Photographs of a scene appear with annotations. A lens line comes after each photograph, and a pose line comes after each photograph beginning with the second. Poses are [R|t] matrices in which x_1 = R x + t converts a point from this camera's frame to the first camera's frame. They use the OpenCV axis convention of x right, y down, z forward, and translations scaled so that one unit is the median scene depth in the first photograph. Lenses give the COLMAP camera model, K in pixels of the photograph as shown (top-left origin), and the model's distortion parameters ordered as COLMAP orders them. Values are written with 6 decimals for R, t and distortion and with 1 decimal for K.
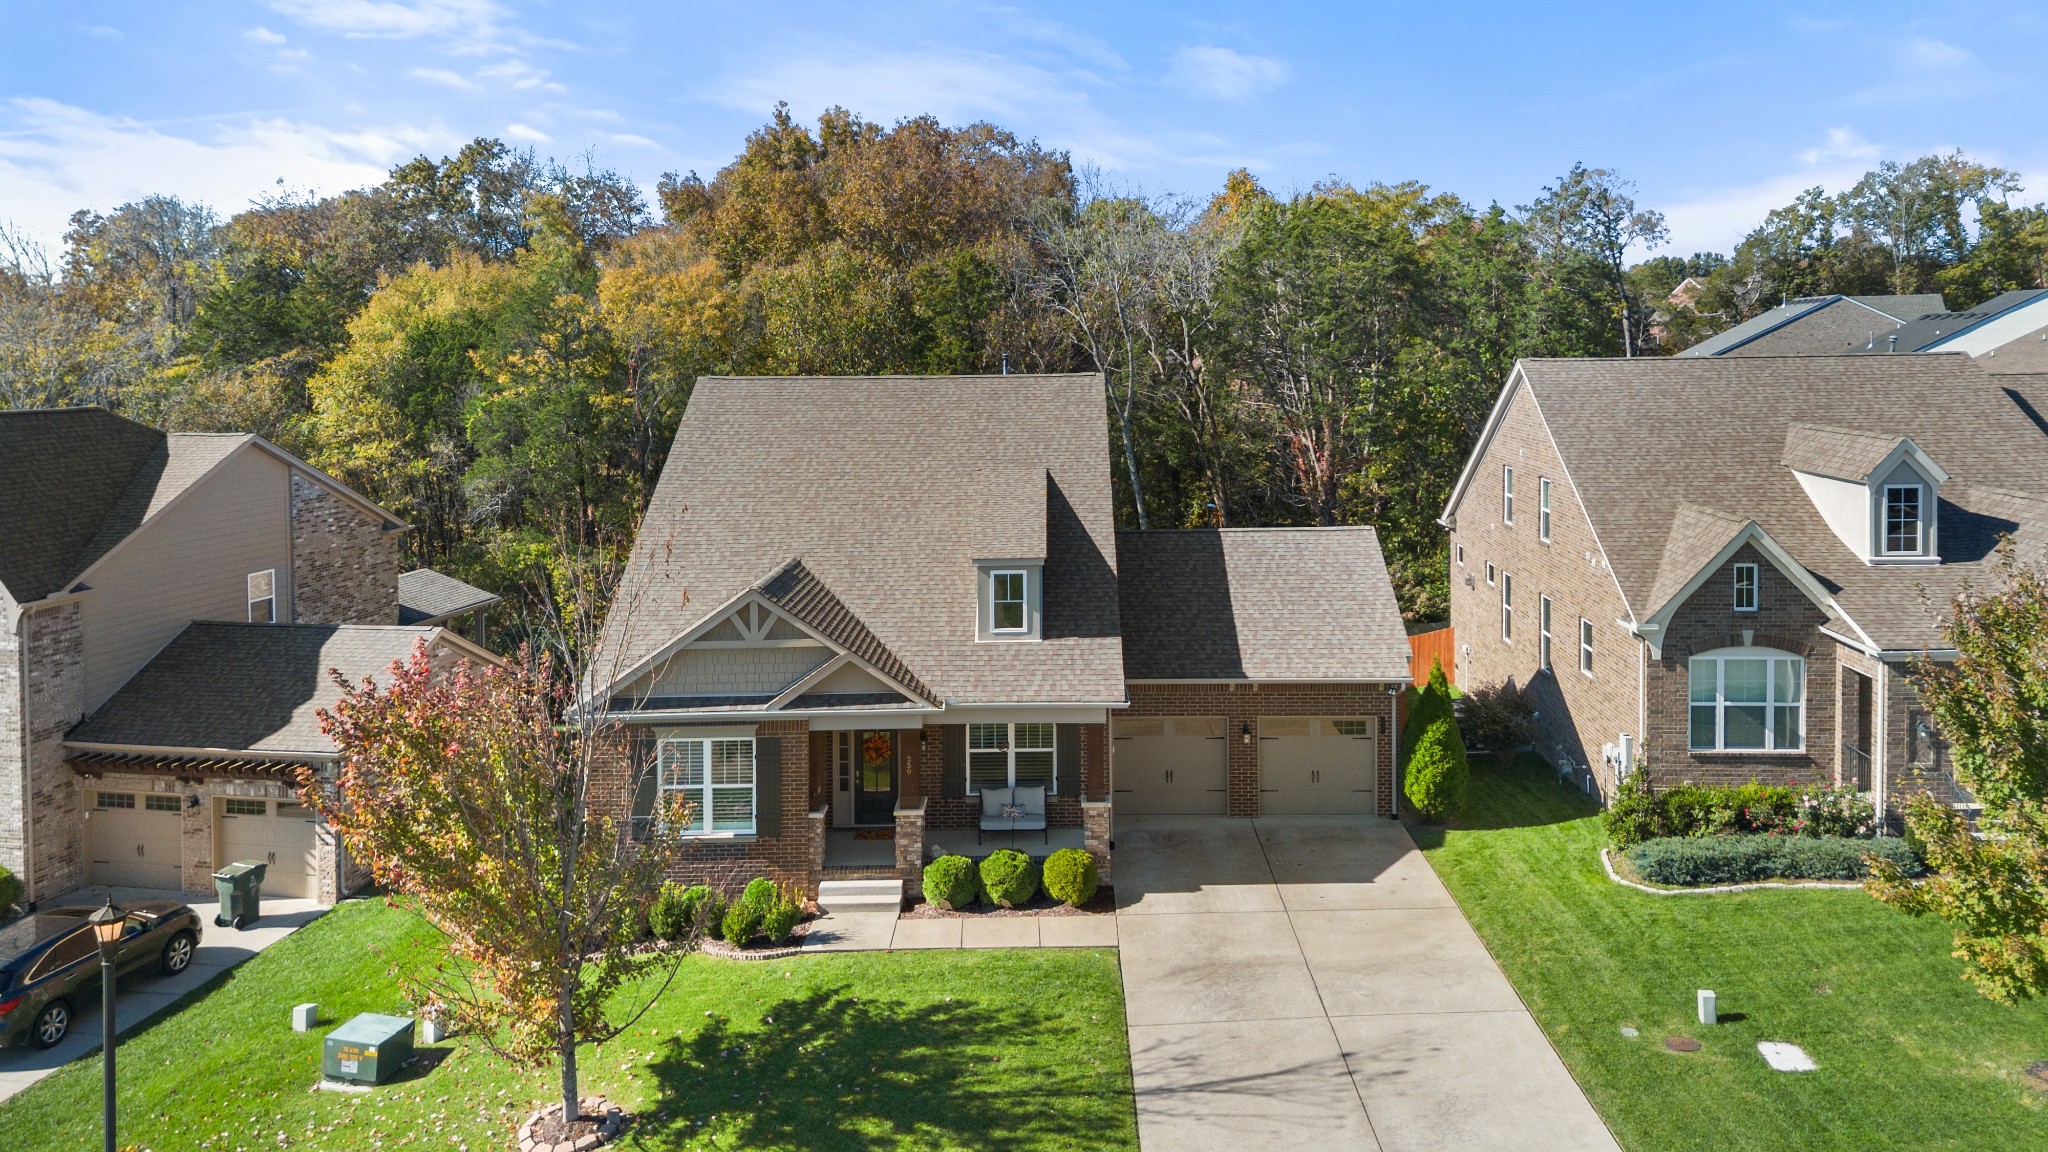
lens RADIAL K [[902.1, 0, 1024.0], [0, 902.1, 576.0], [0, 0, 1]] dist [0.031434, 0.000065]
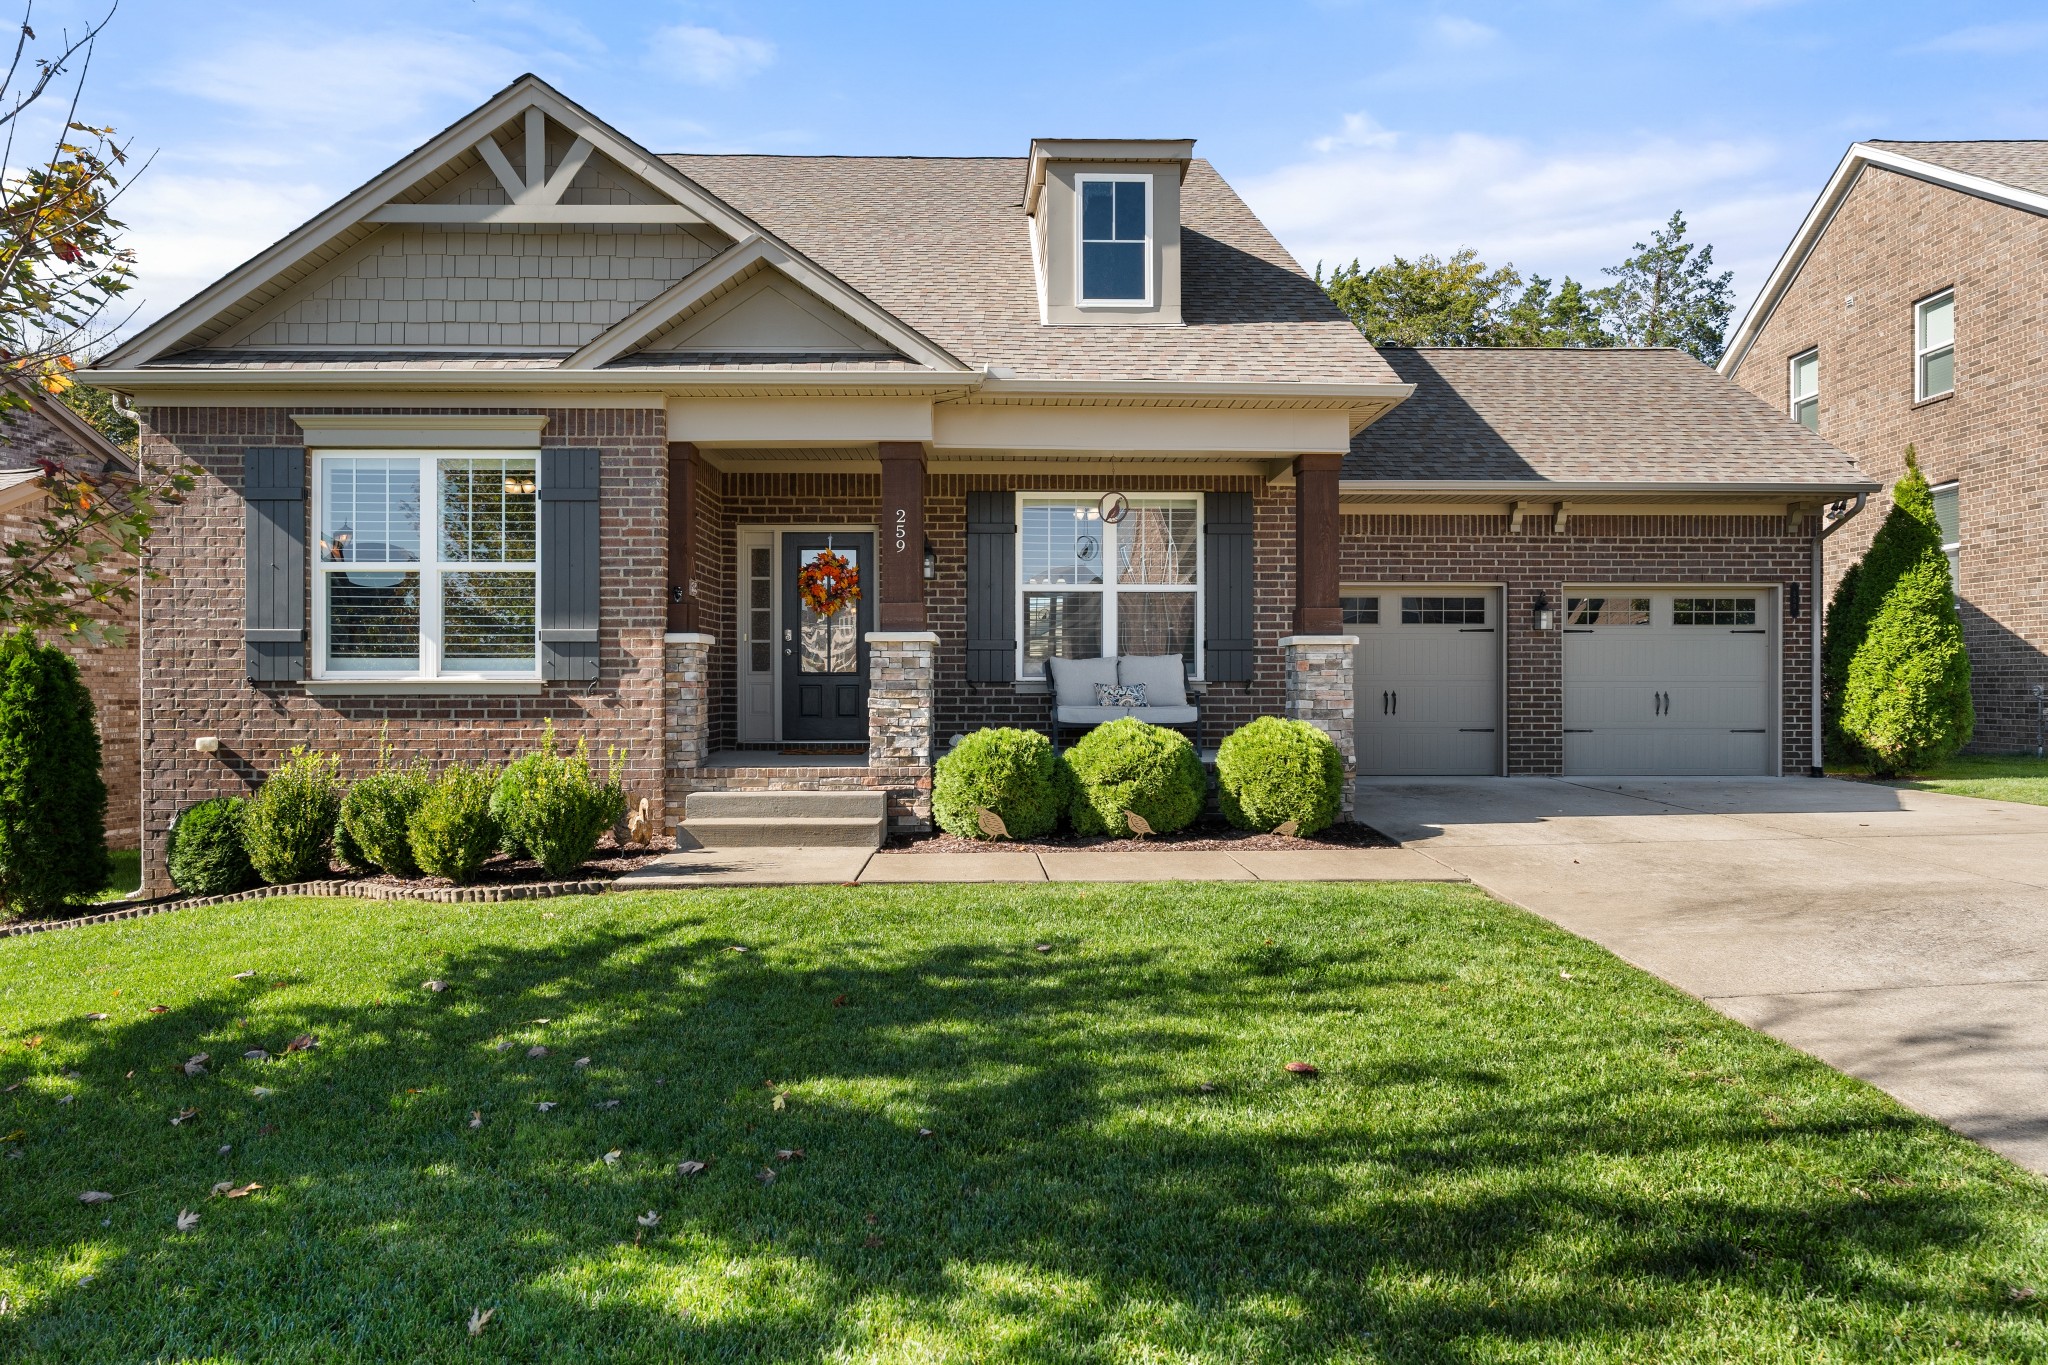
lens RADIAL K [[1112.7, 0, 1038.2], [0, 1112.7, 672.6], [0, 0, 1]] dist [-0.005429, -0.000535]
pose [[0.999909, 0.003218, 0.013111, -0.068631], [-0.002921, 0.999741, -0.022589, 0.290245], [-0.013180, 0.022549, 0.999659, 0.471970]]
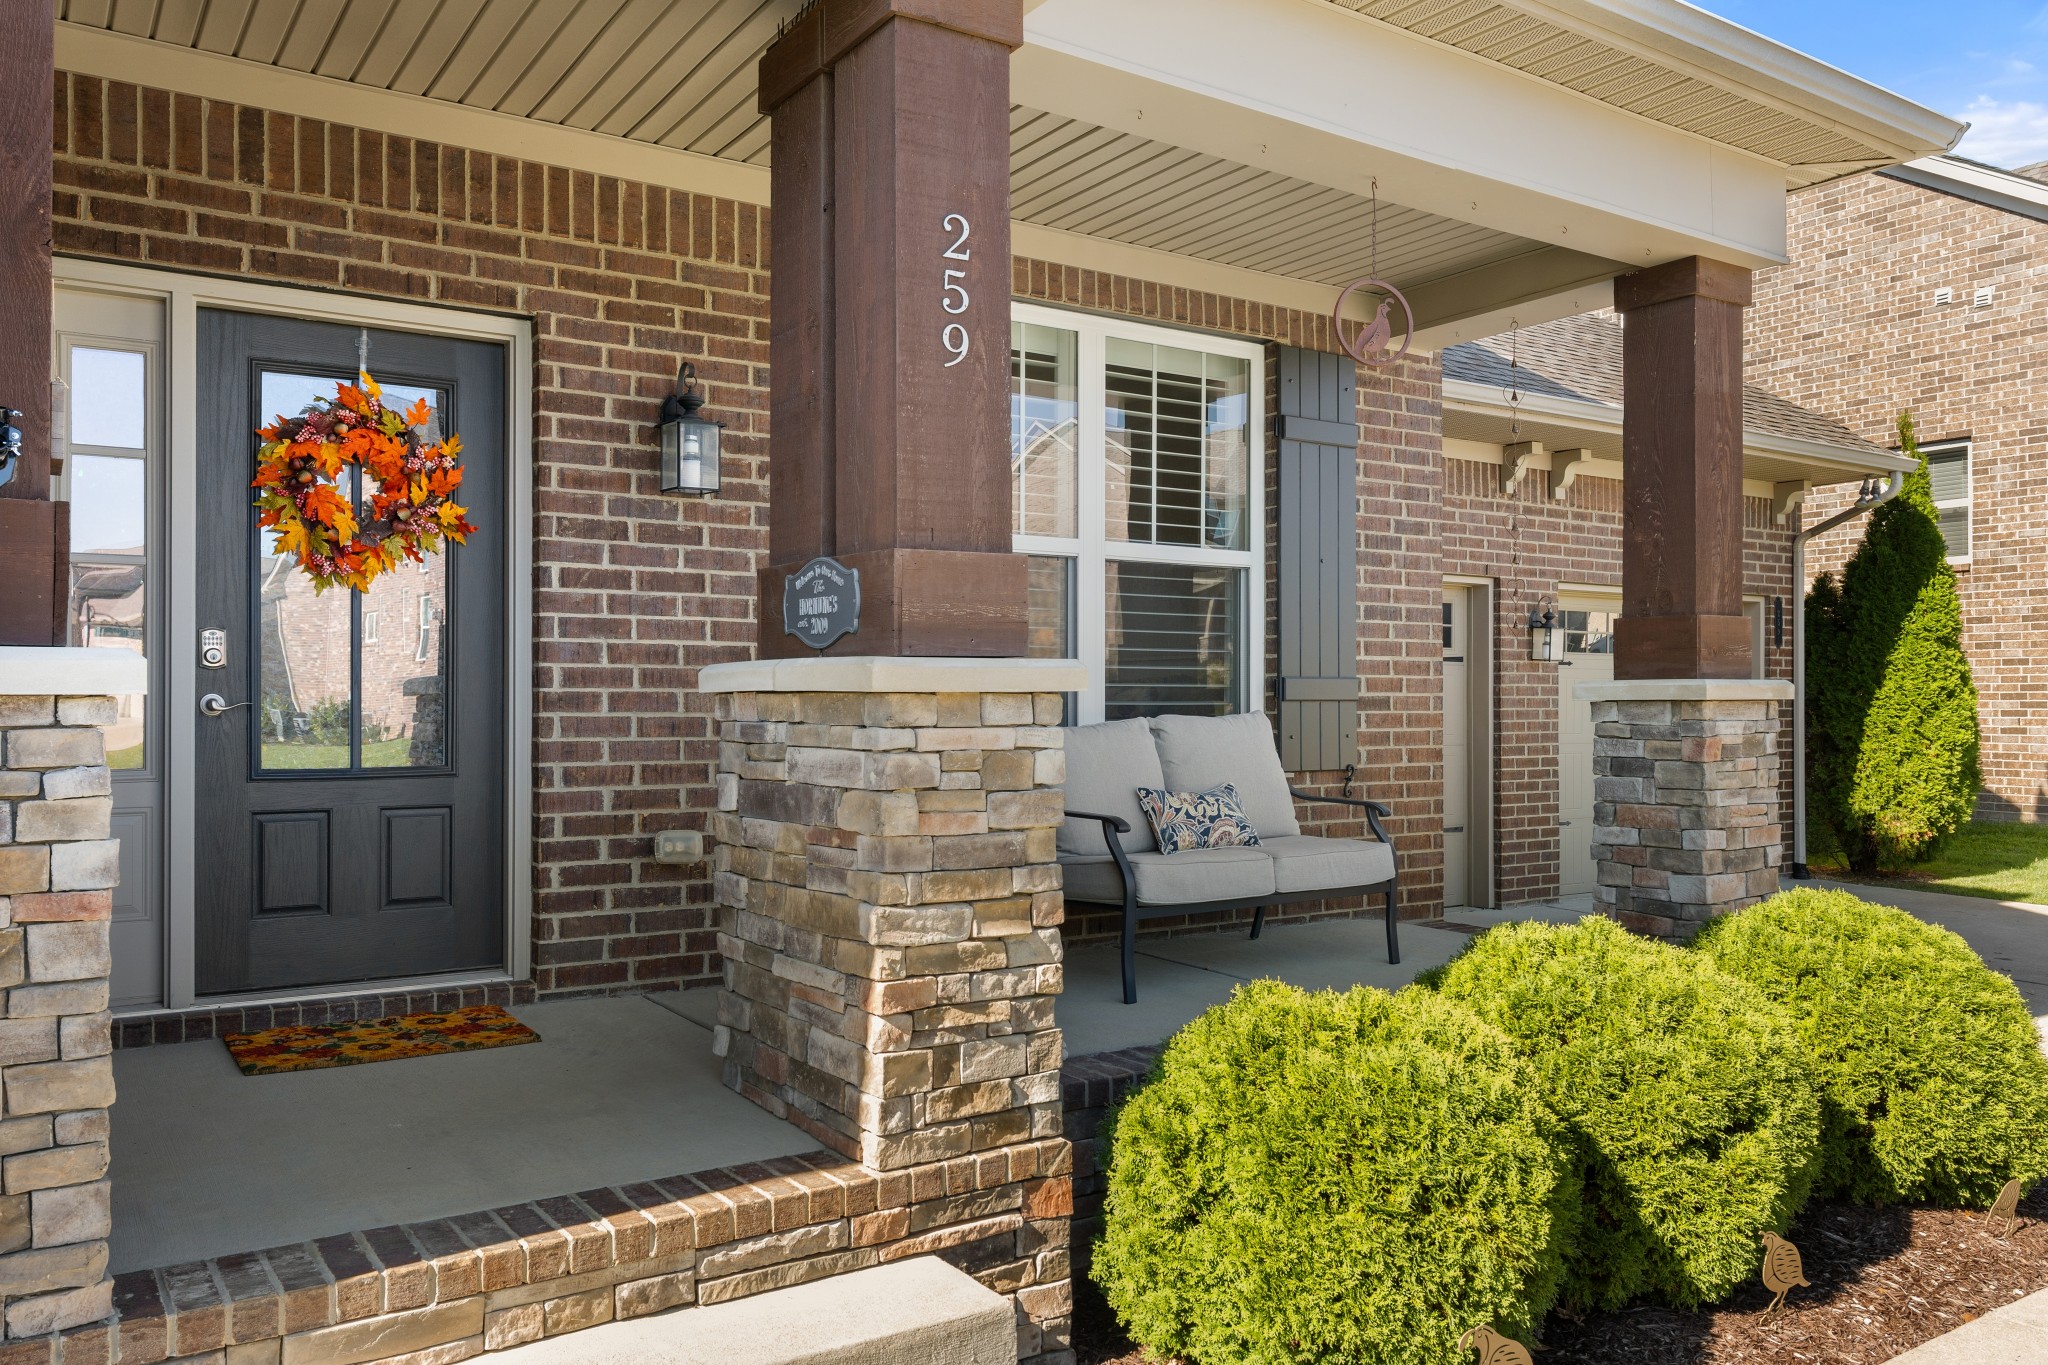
lens RADIAL K [[1499.3, 0, 1024.0], [0, 1499.3, 682.5], [0, 0, 1]] dist [-0.005894, -0.000146]
pose [[0.857758, 0.011889, 0.513916, -0.221245], [0.004285, 0.999532, -0.030275, 0.268453], [-0.514036, 0.028171, 0.857306, 0.829569]]
